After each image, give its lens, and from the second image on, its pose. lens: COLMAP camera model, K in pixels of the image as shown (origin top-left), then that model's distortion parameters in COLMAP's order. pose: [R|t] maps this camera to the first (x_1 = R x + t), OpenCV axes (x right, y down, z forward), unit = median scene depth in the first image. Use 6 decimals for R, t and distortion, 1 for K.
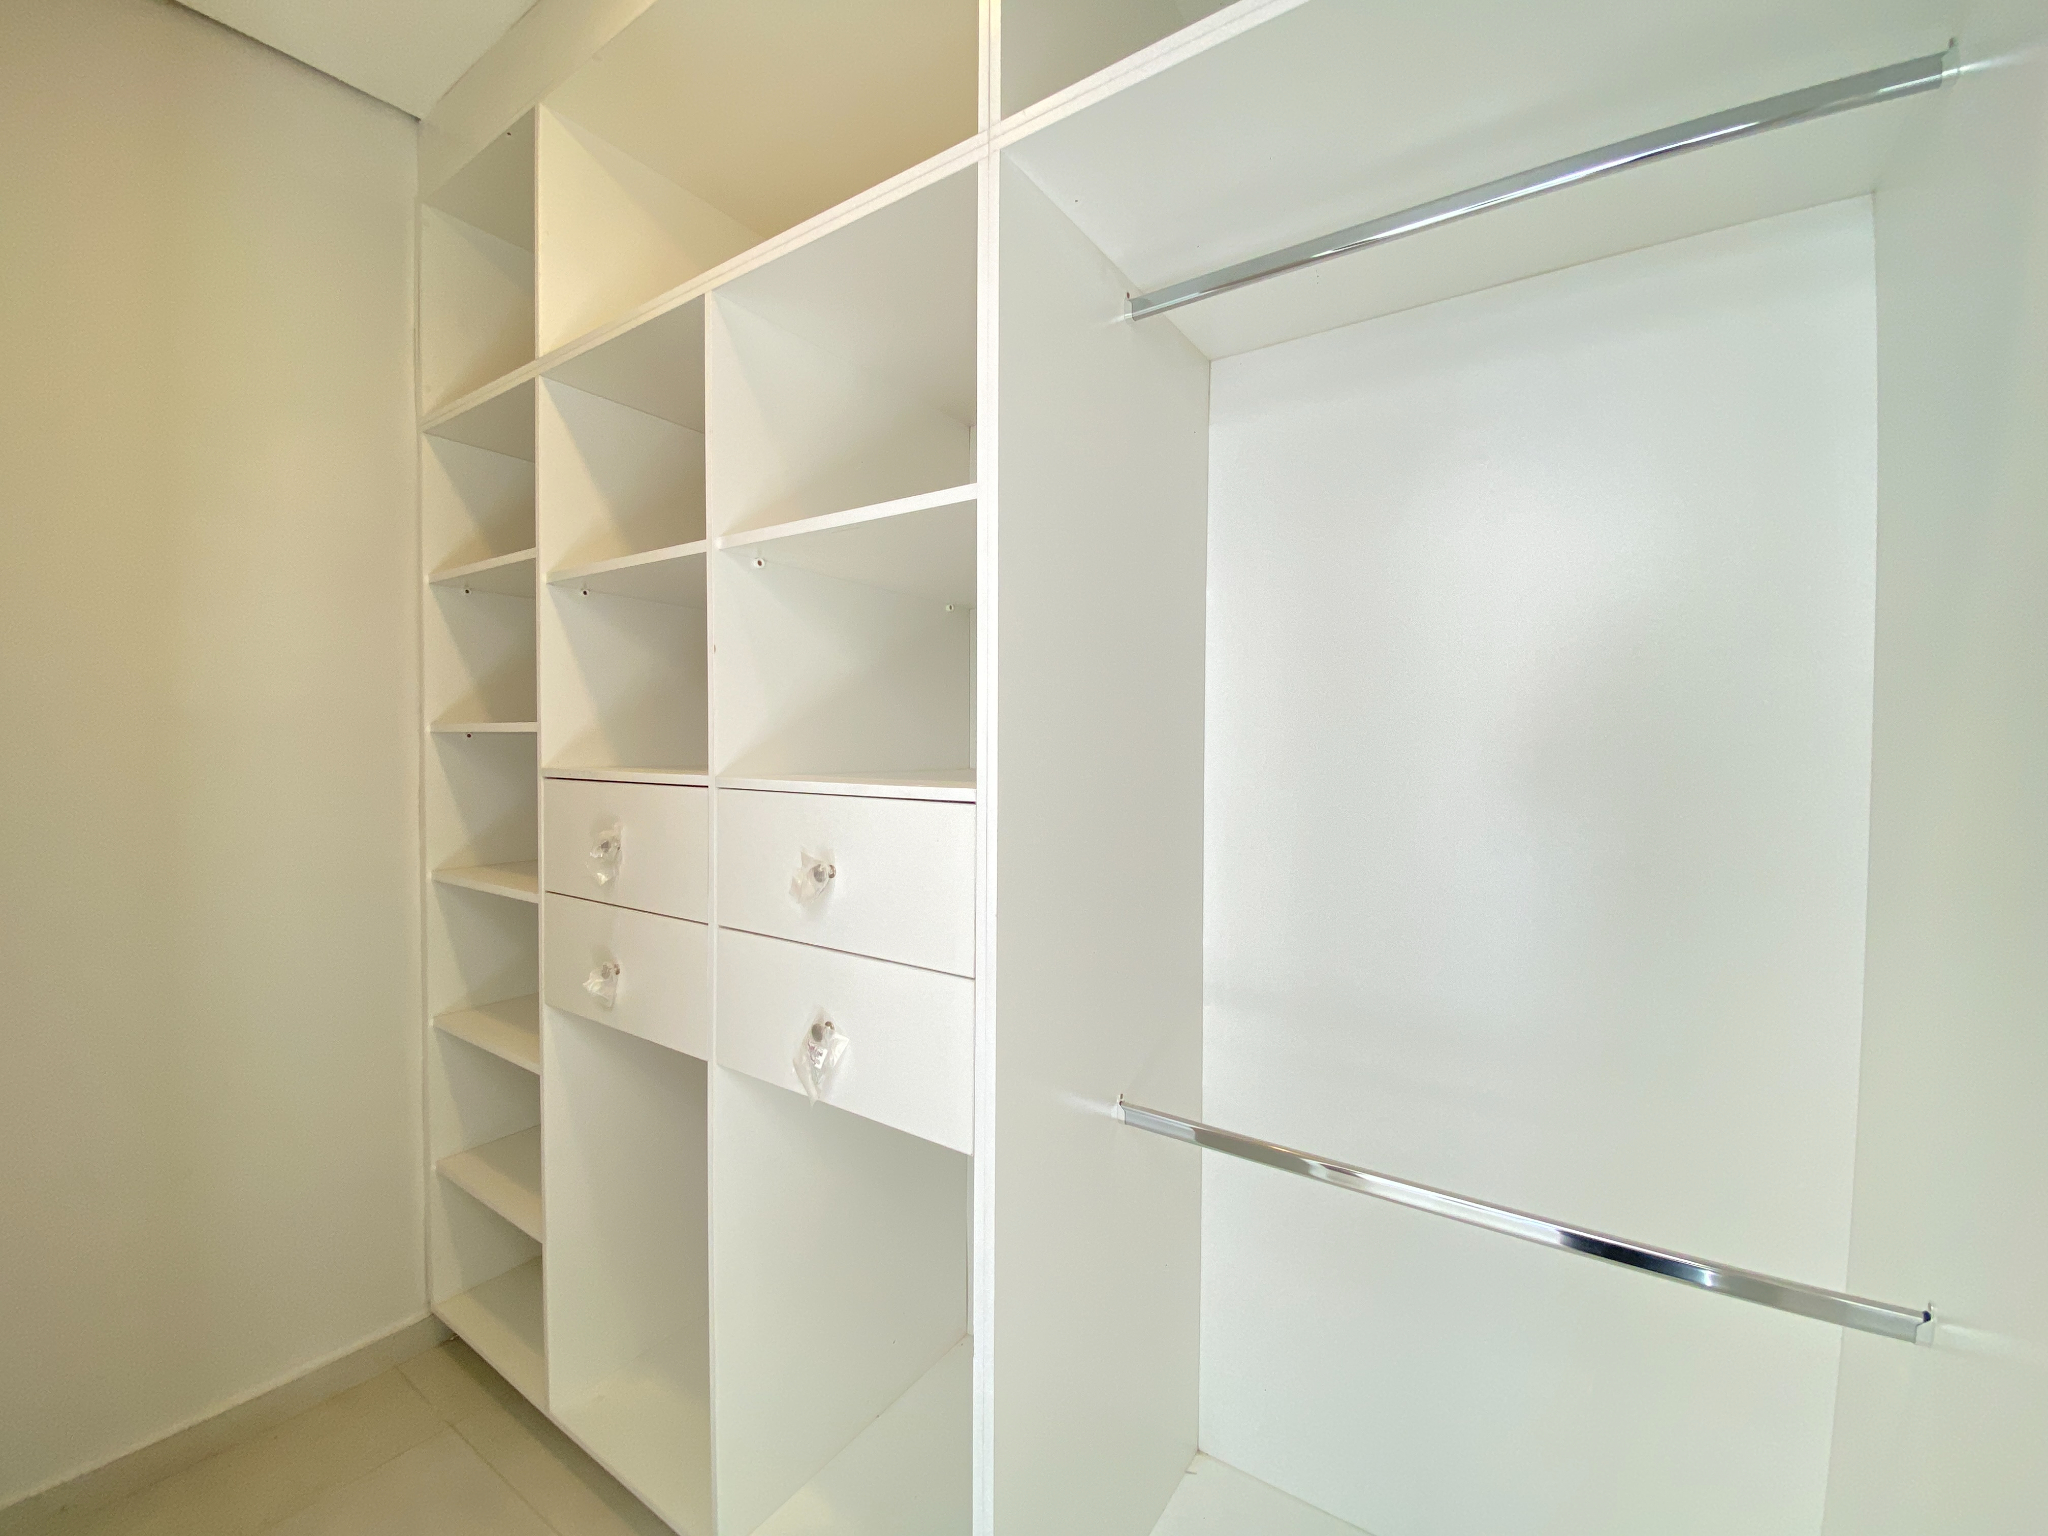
lens RADIAL K [[838.7, 0, 1024.0], [0, 838.7, 768.0], [0, 0, 1]] dist [-0.000160, -0.014481]
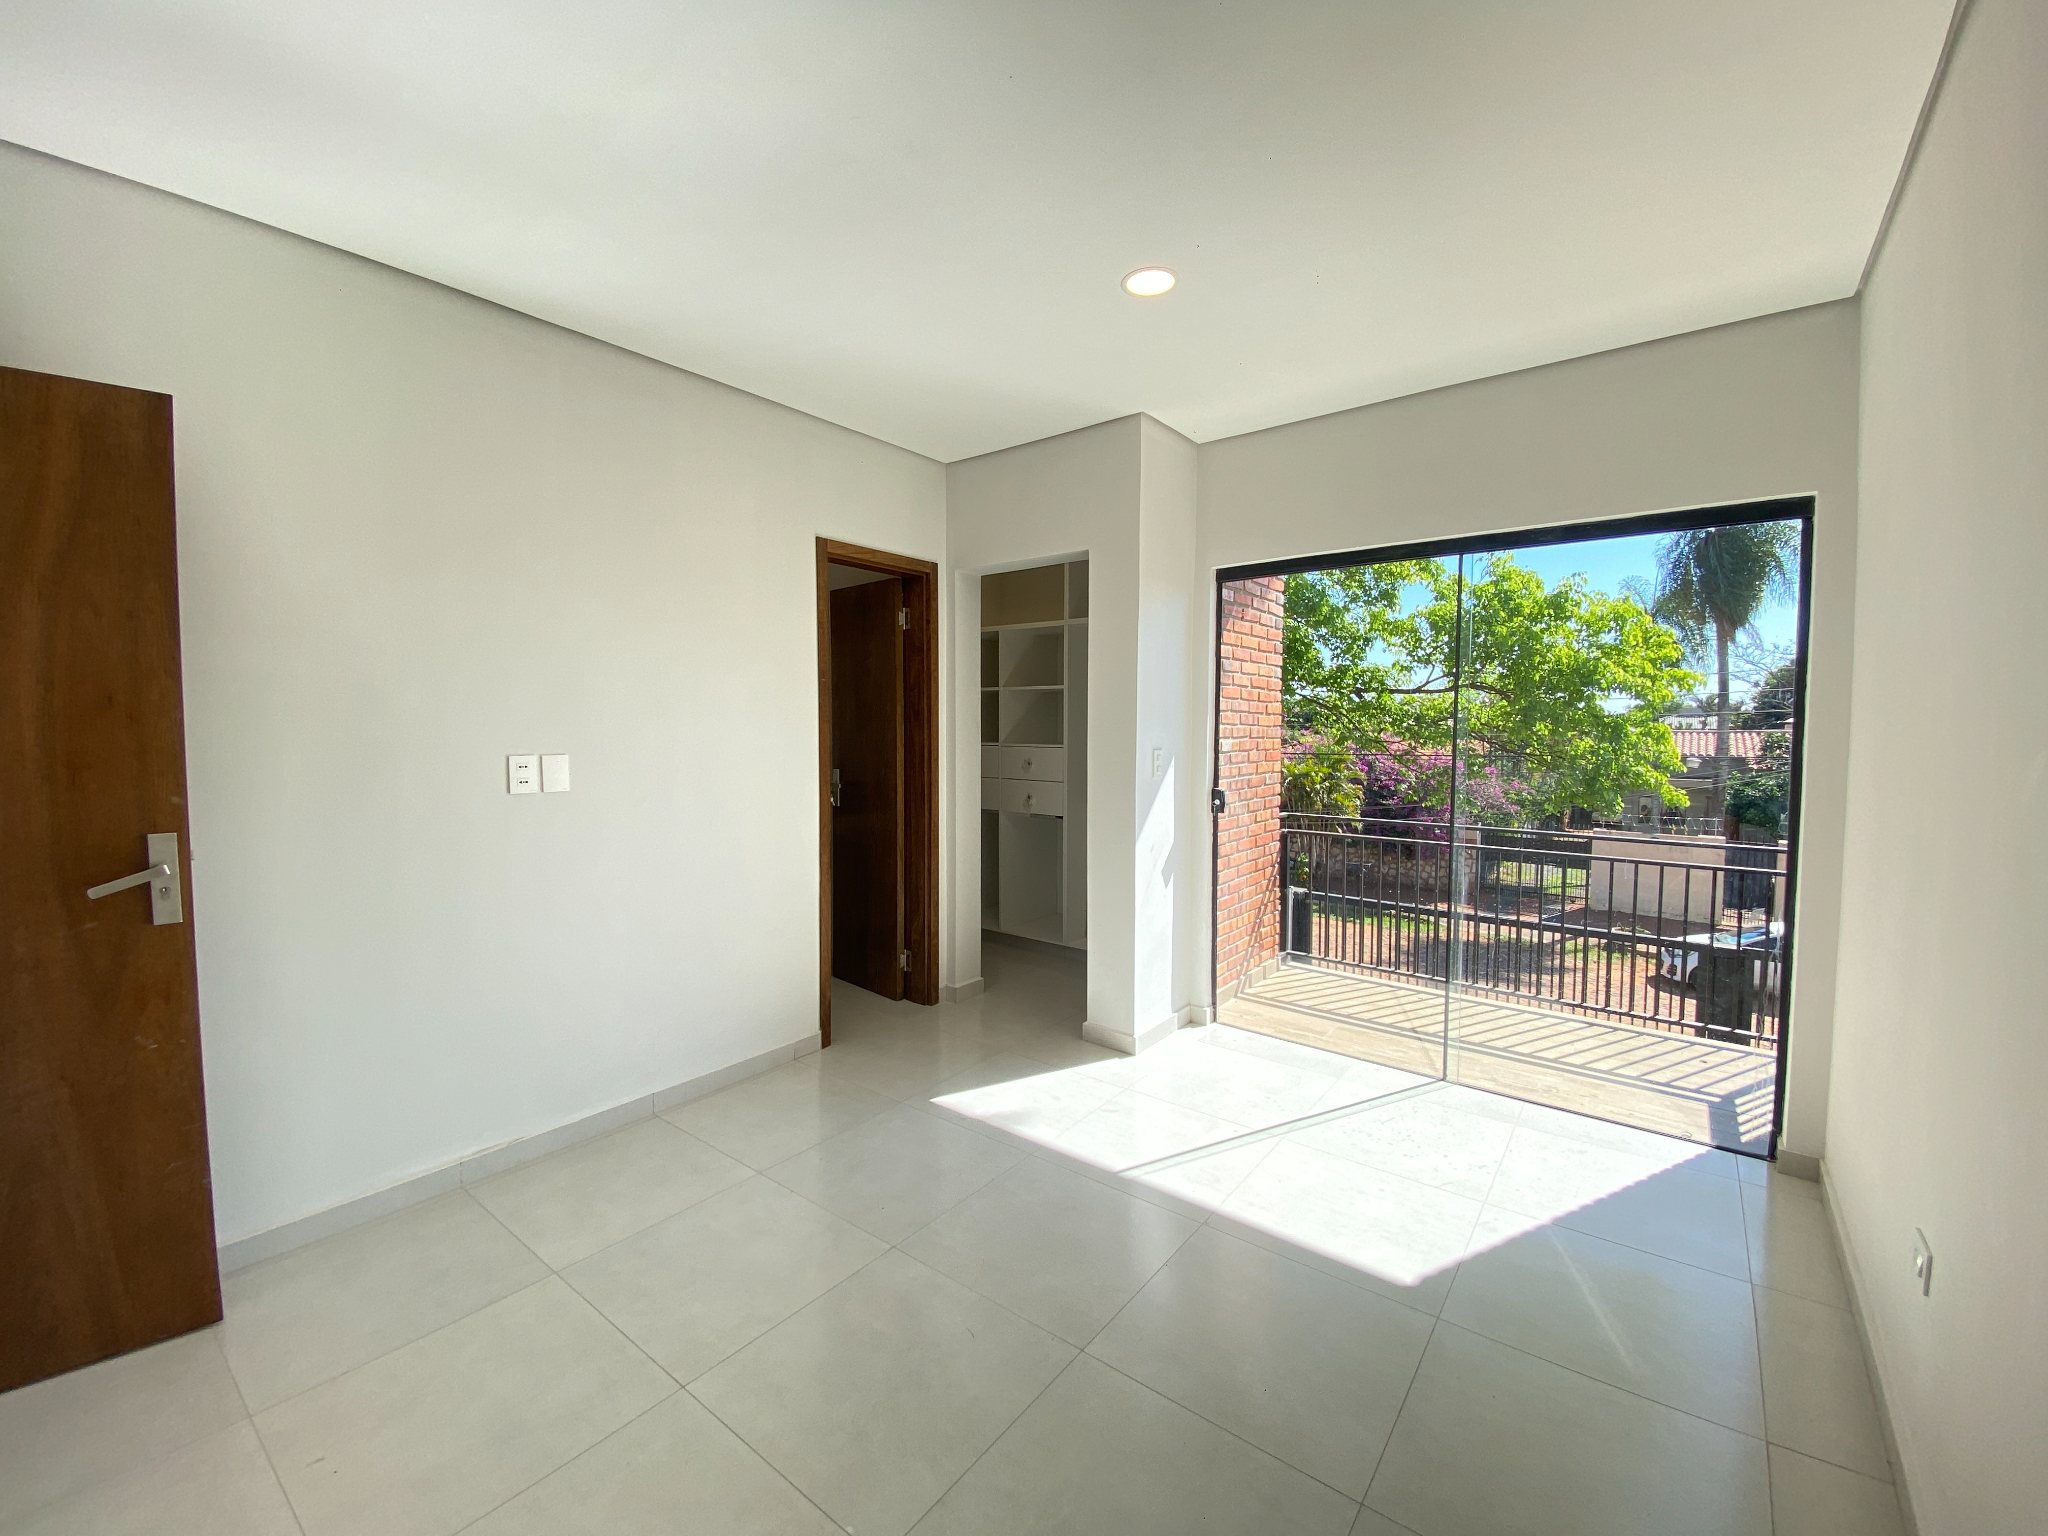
lens RADIAL K [[838.7, 0, 1024.0], [0, 838.7, 768.0], [0, 0, 1]] dist [-0.000160, -0.014481]
pose [[0.997586, 0.001196, -0.069436, 0.050559], [-0.000028, 0.999859, 0.016811, 0.071203], [0.069447, -0.016768, 0.997445, -3.560677]]
